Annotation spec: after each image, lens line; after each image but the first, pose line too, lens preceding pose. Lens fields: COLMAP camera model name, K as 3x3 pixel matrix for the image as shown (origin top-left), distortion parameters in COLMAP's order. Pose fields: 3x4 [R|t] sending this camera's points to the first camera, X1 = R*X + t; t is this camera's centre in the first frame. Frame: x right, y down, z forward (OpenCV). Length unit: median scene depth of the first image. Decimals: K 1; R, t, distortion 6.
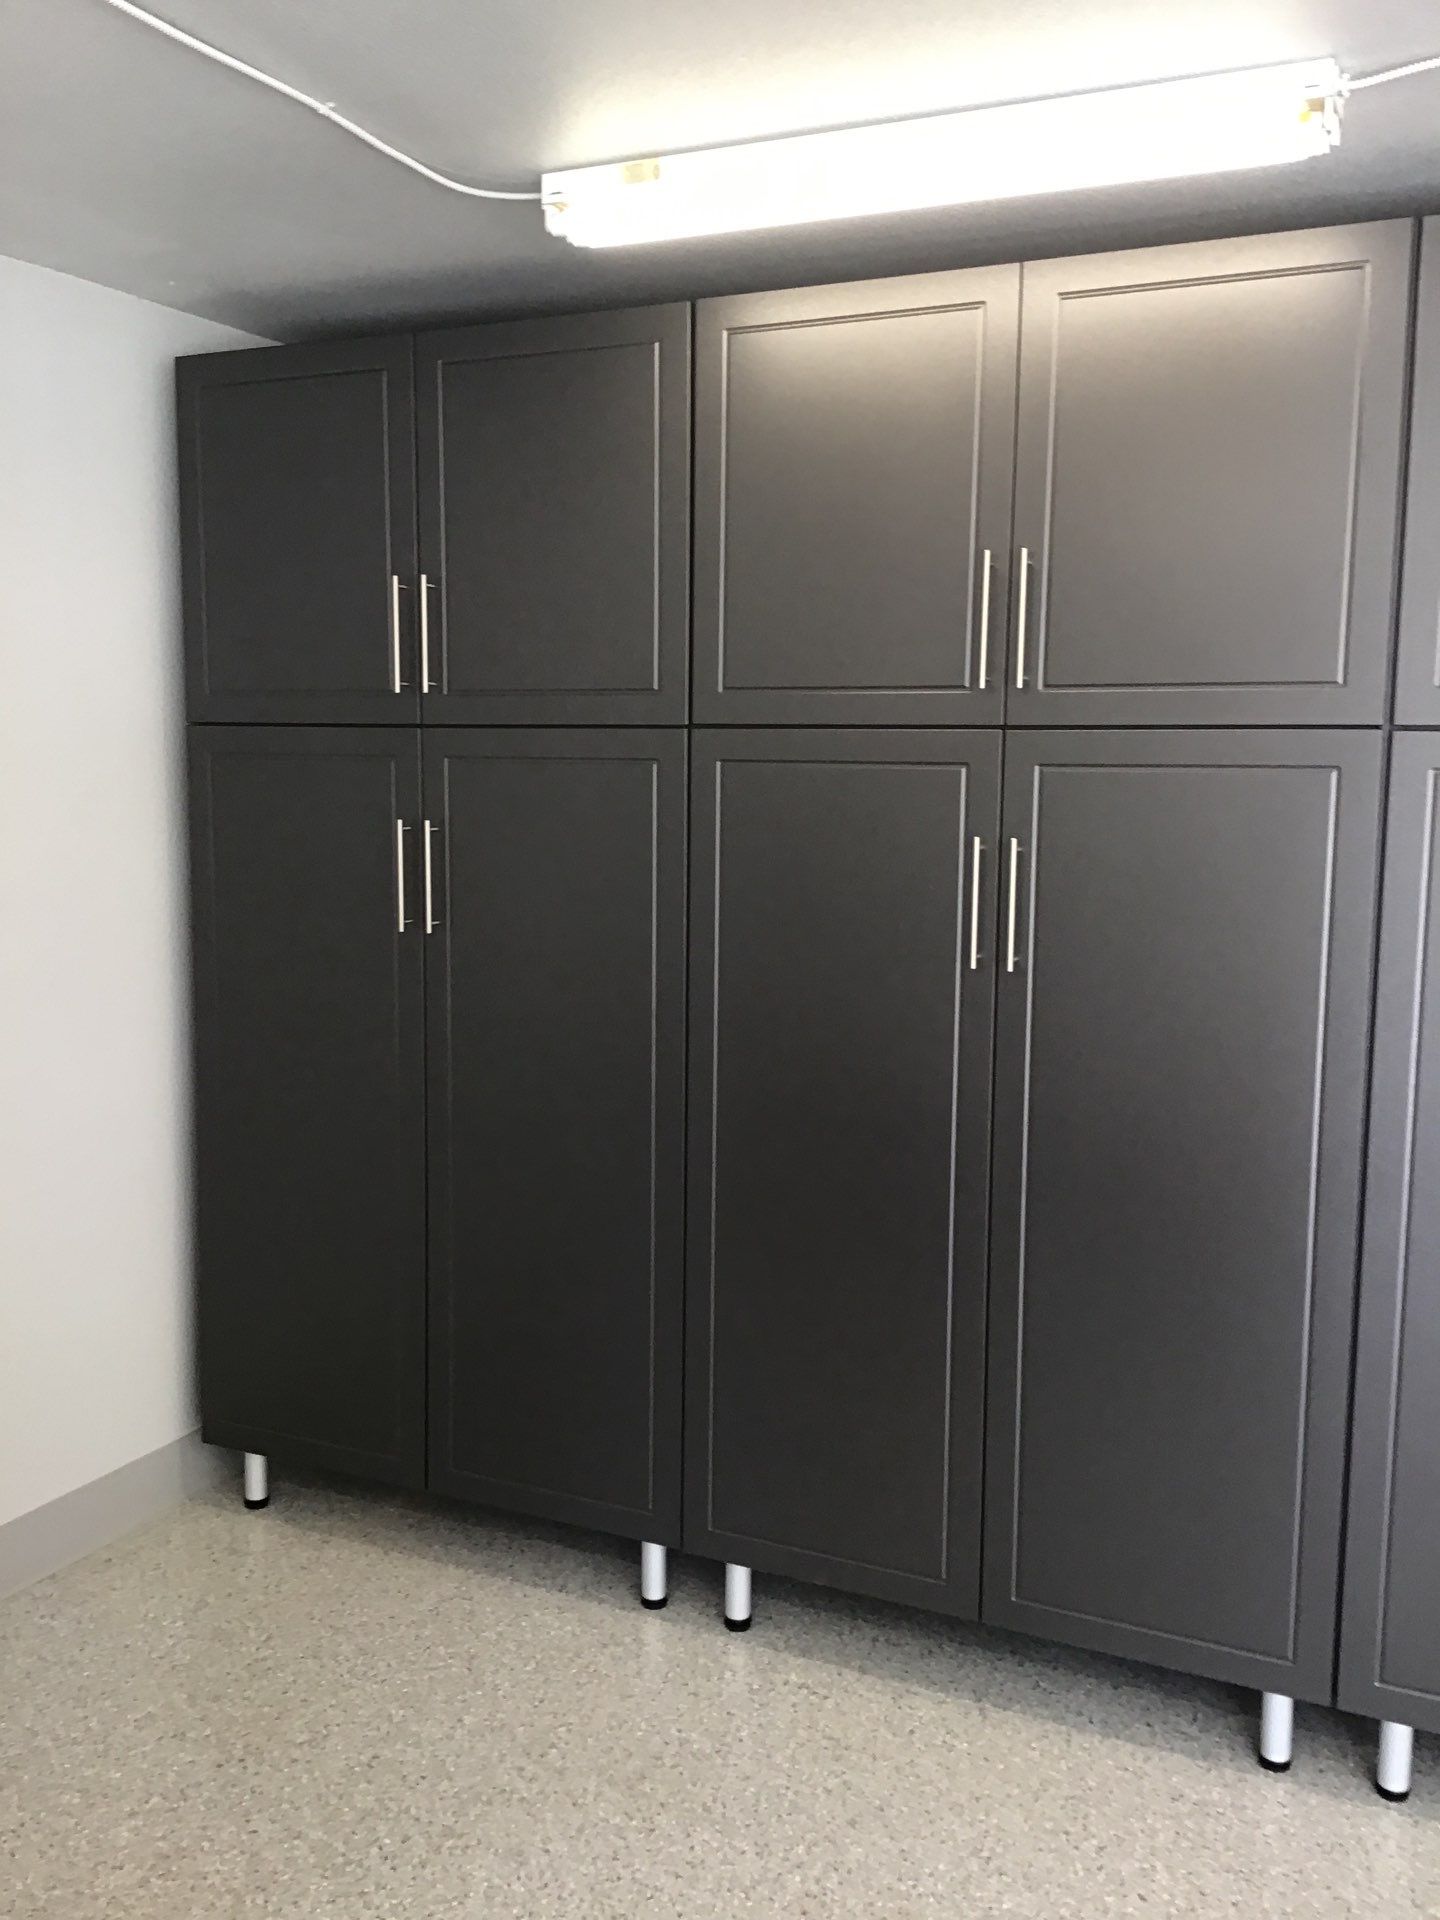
lens RADIAL K [[1709.4, 0, 720.0], [0, 1709.4, 960.0], [0, 0, 1]] dist [0.059724, -0.092413]
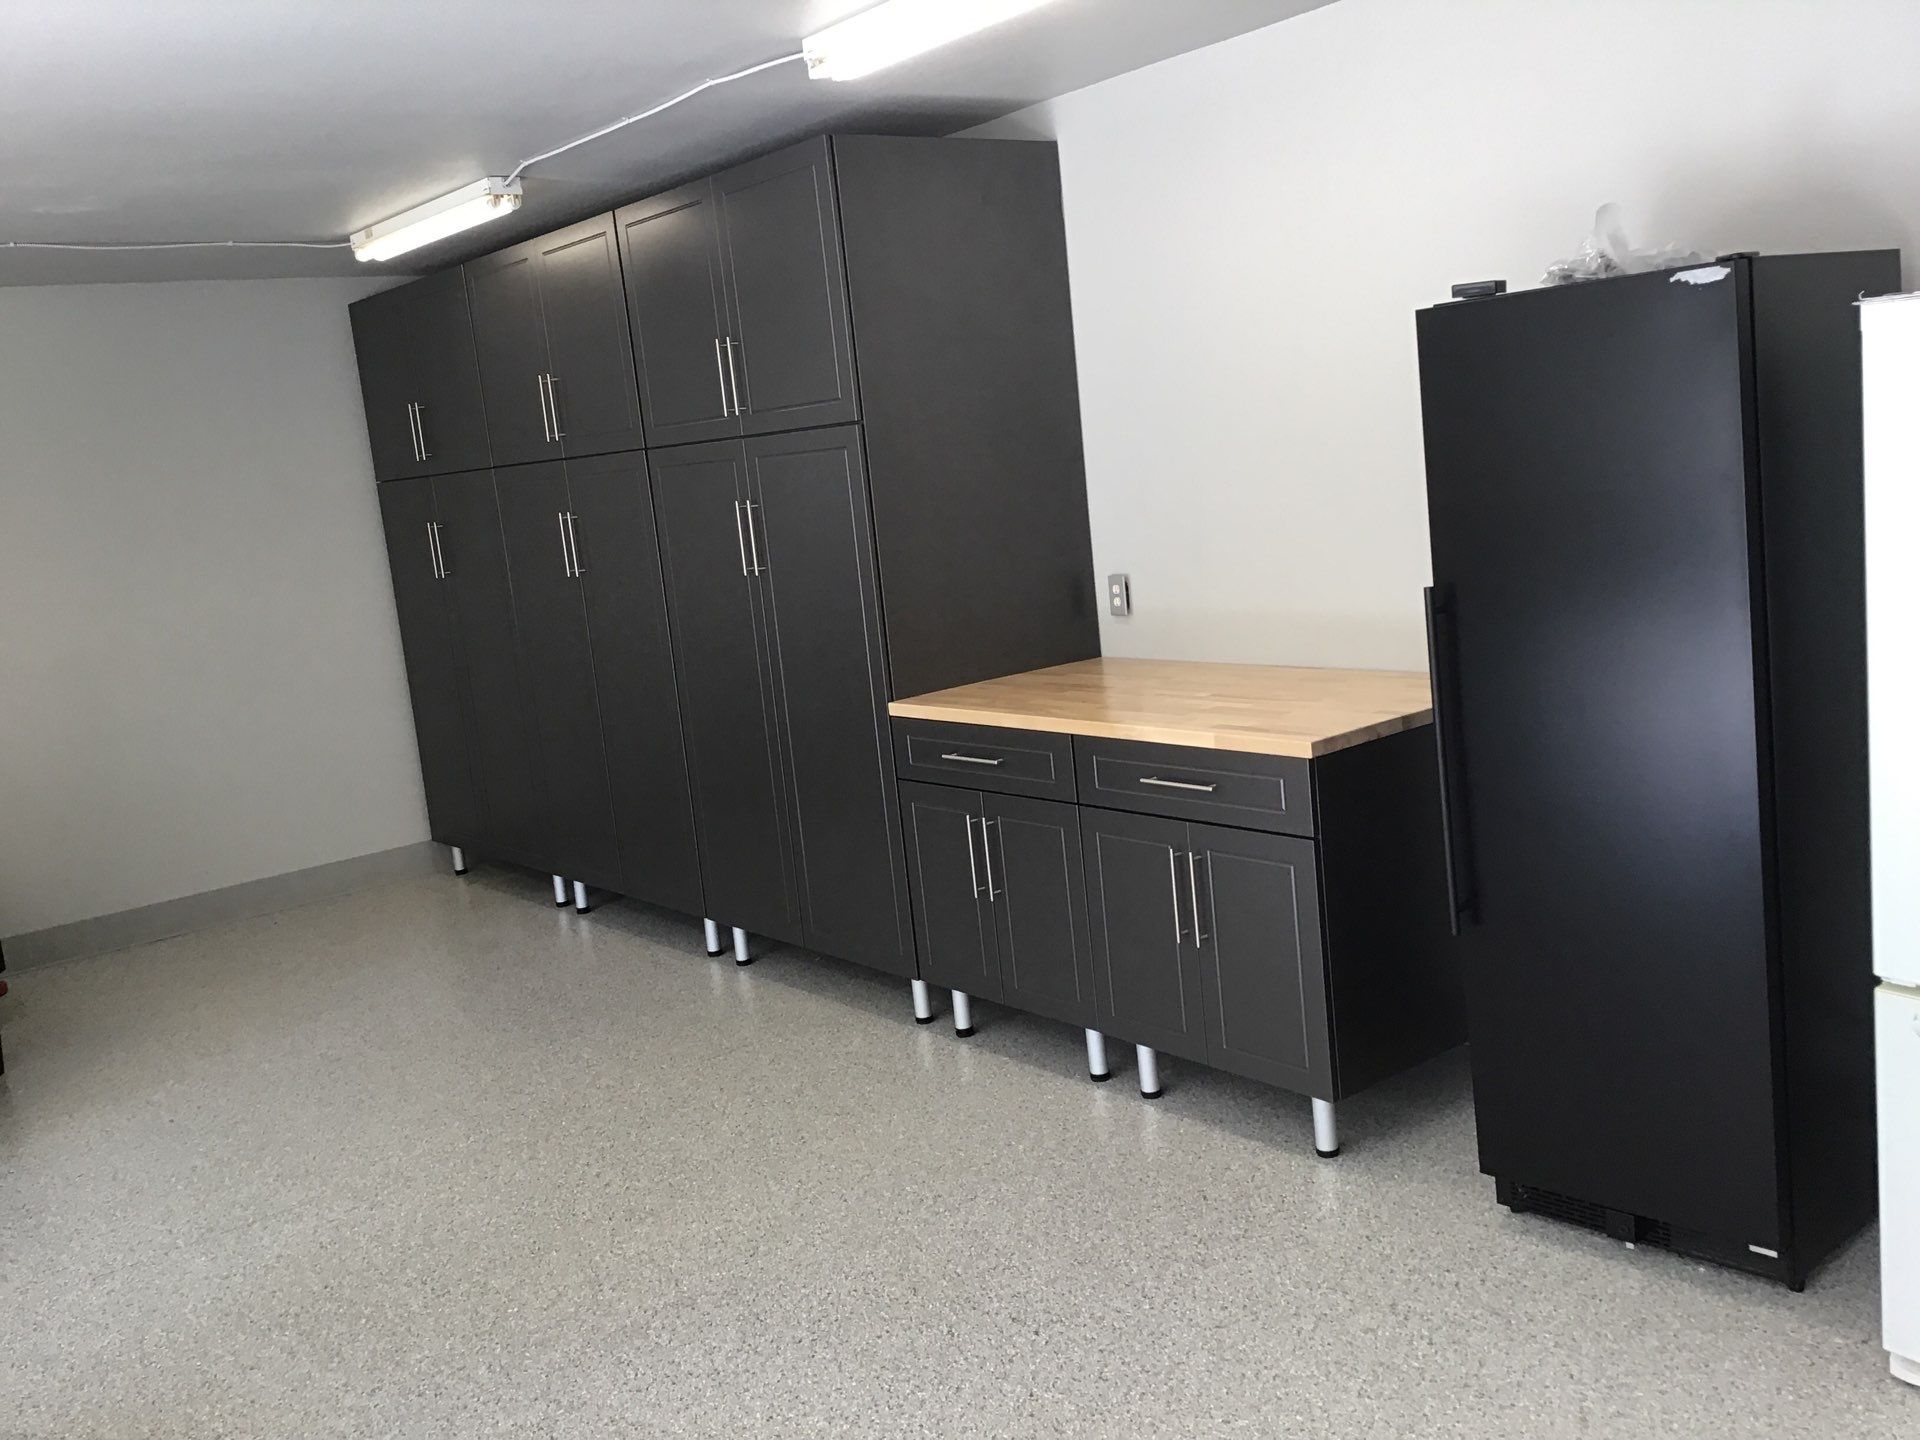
lens RADIAL K [[1709.4, 0, 922.1], [0, 1709.4, 736.2], [0, 0, 1]] dist [0.059724, -0.092413]
pose [[0.896176, -0.028896, -0.442757, 0.632202], [0.062070, 0.996229, 0.060617, 0.043294], [0.439336, -0.081805, 0.894591, -0.300818]]
